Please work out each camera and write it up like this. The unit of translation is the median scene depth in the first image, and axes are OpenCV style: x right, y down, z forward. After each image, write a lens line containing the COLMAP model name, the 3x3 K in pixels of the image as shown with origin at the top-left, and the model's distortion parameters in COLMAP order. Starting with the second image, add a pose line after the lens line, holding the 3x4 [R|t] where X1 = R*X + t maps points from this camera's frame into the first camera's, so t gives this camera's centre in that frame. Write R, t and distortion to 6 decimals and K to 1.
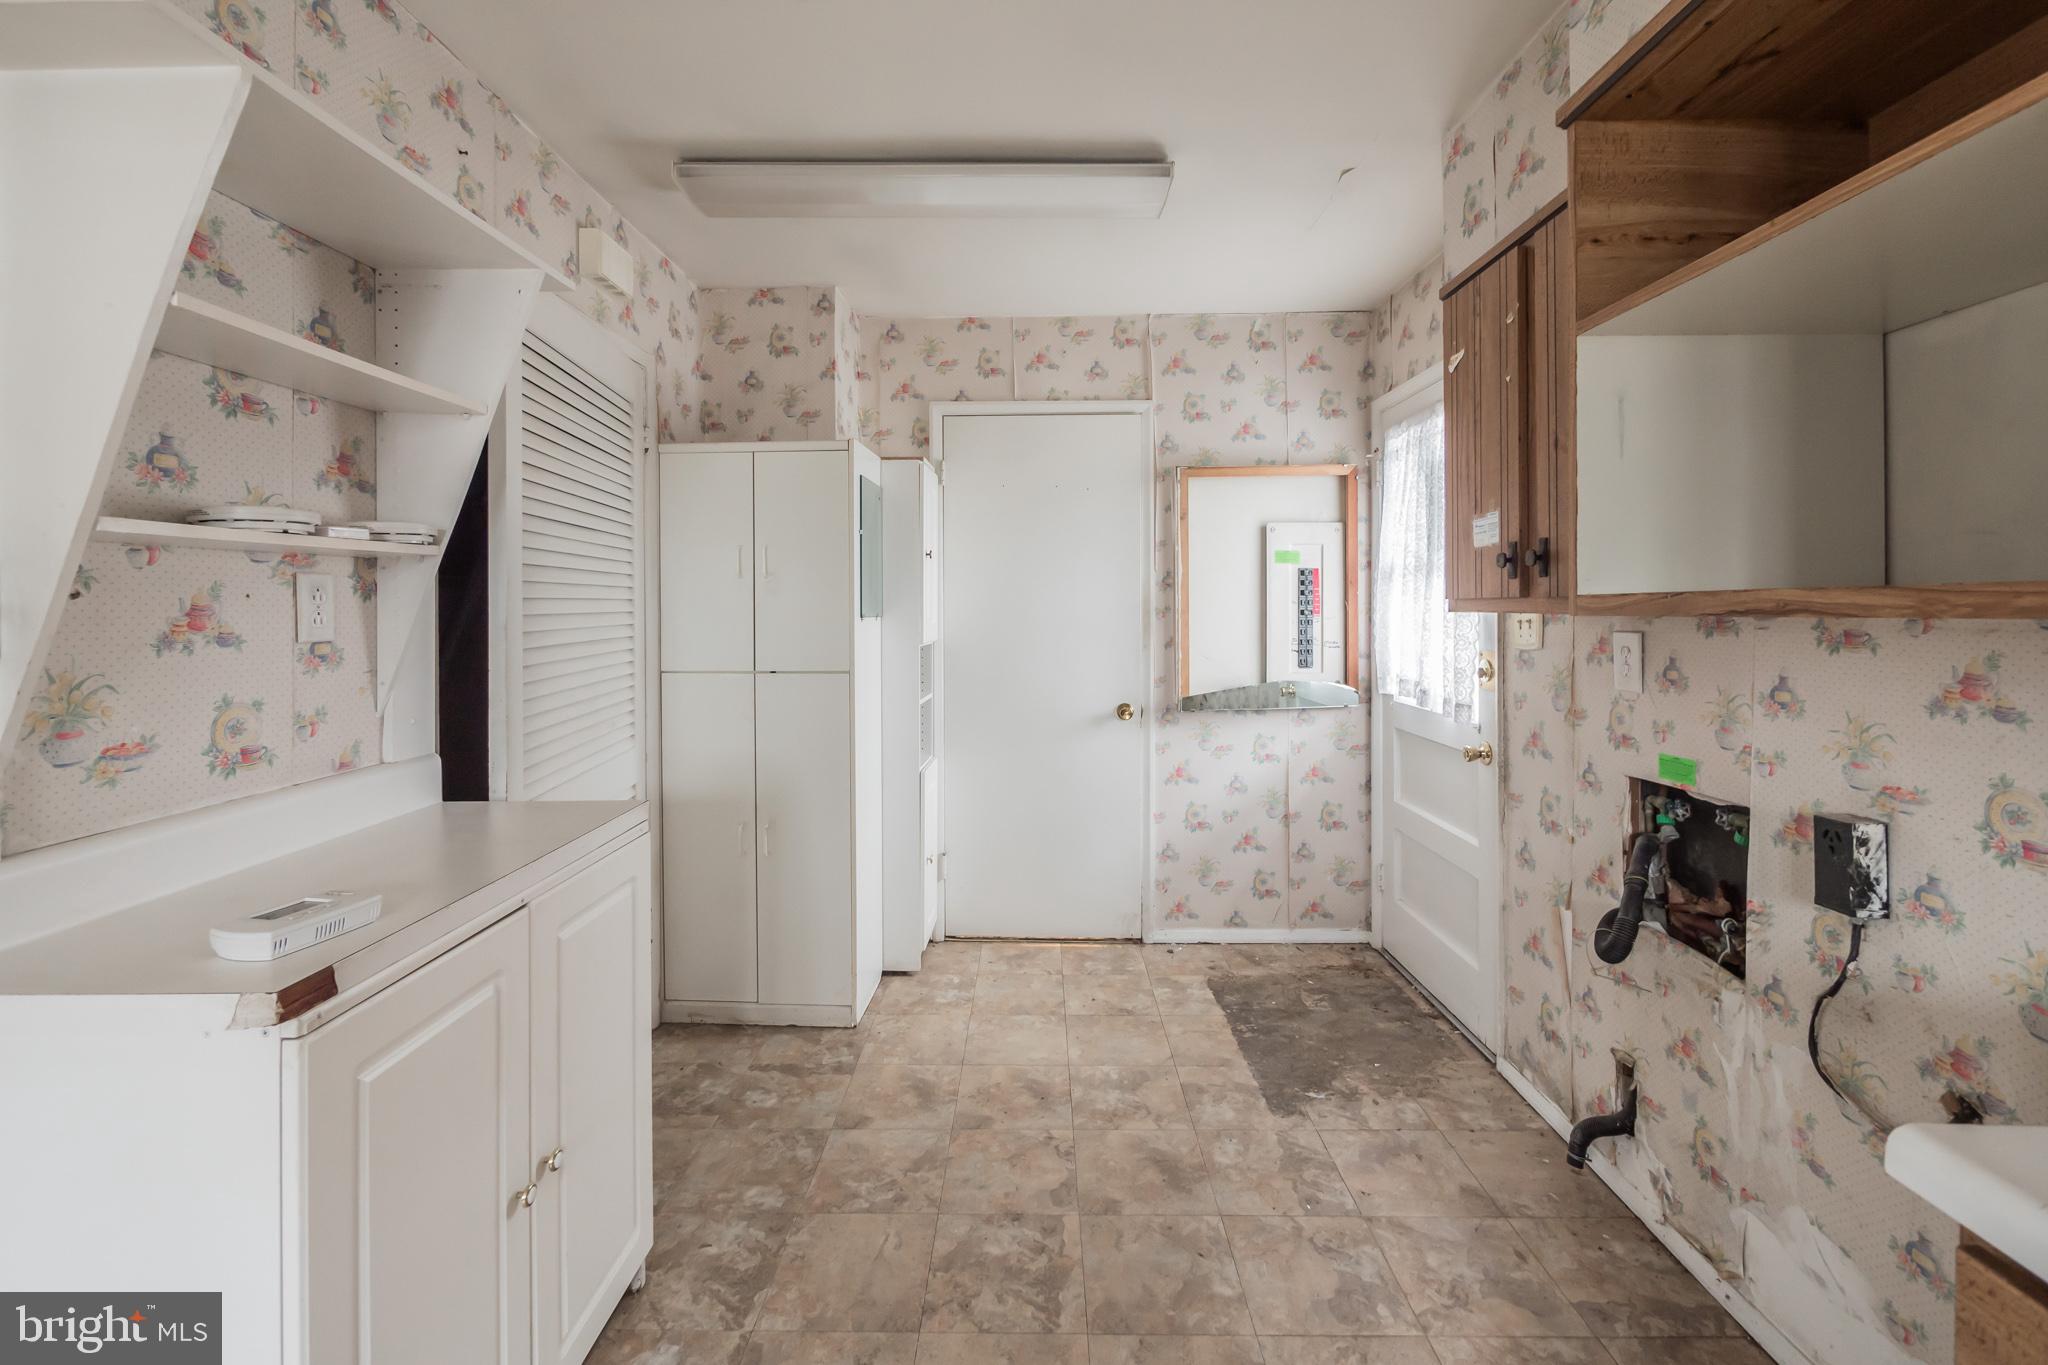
lens RADIAL K [[888.6, 0, 1008.6], [0, 888.6, 609.3], [0, 0, 1]] dist [-0.007910, 0.001600]
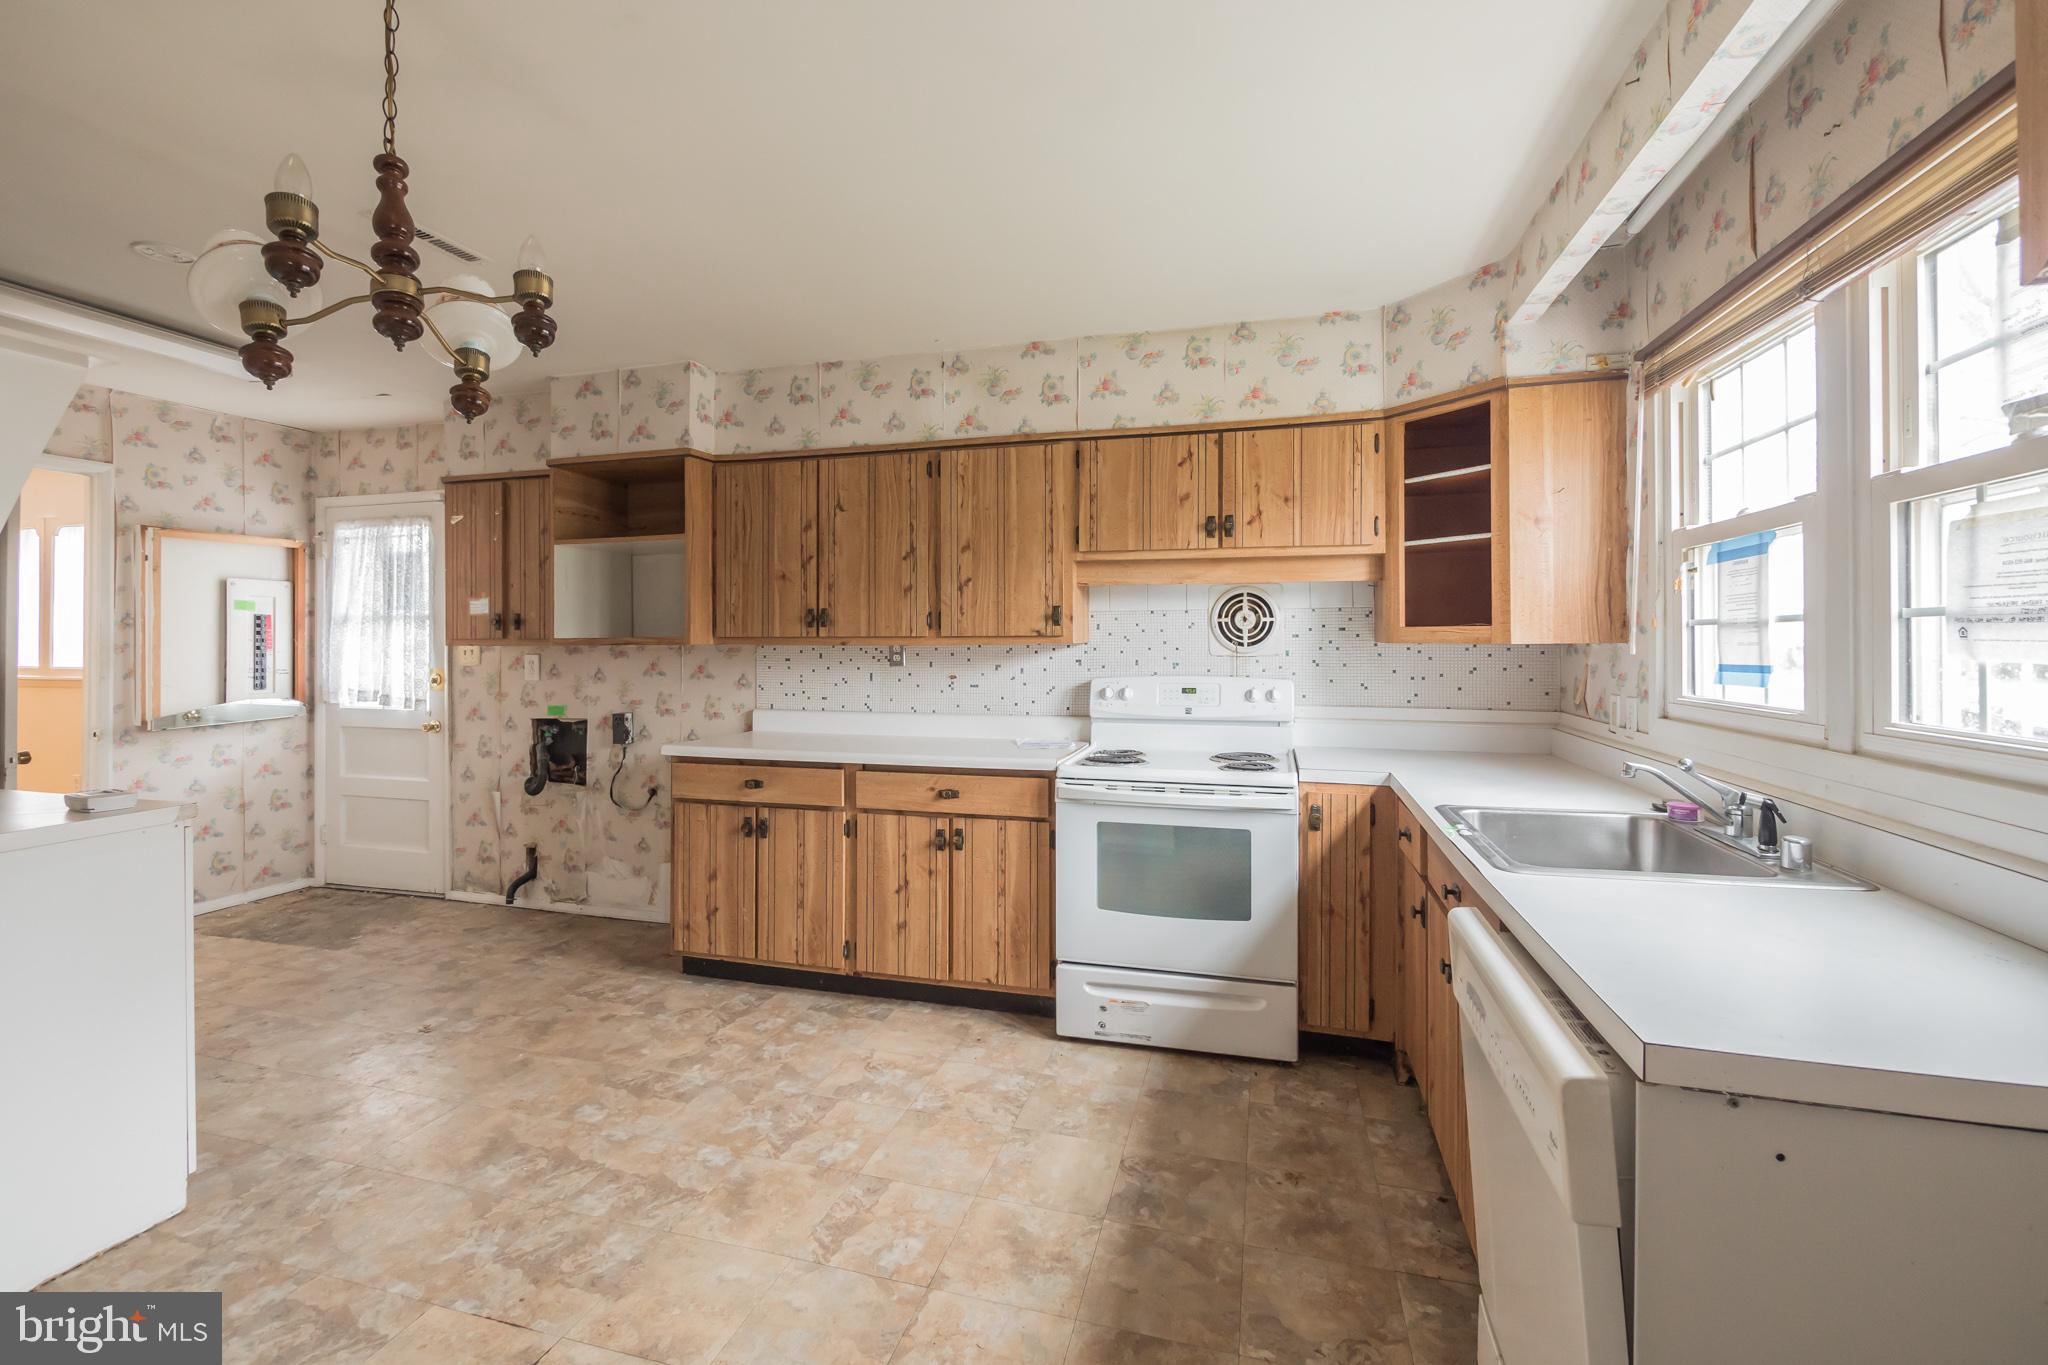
lens RADIAL K [[888.6, 0, 1030.2], [0, 888.6, 636.4], [0, 0, 1]] dist [-0.007910, 0.001600]
pose [[0.259111, 0.009828, 0.965798, -0.765295], [0.004694, 0.999924, -0.011435, 0.008183], [-0.965836, 0.007496, 0.259045, -0.535751]]
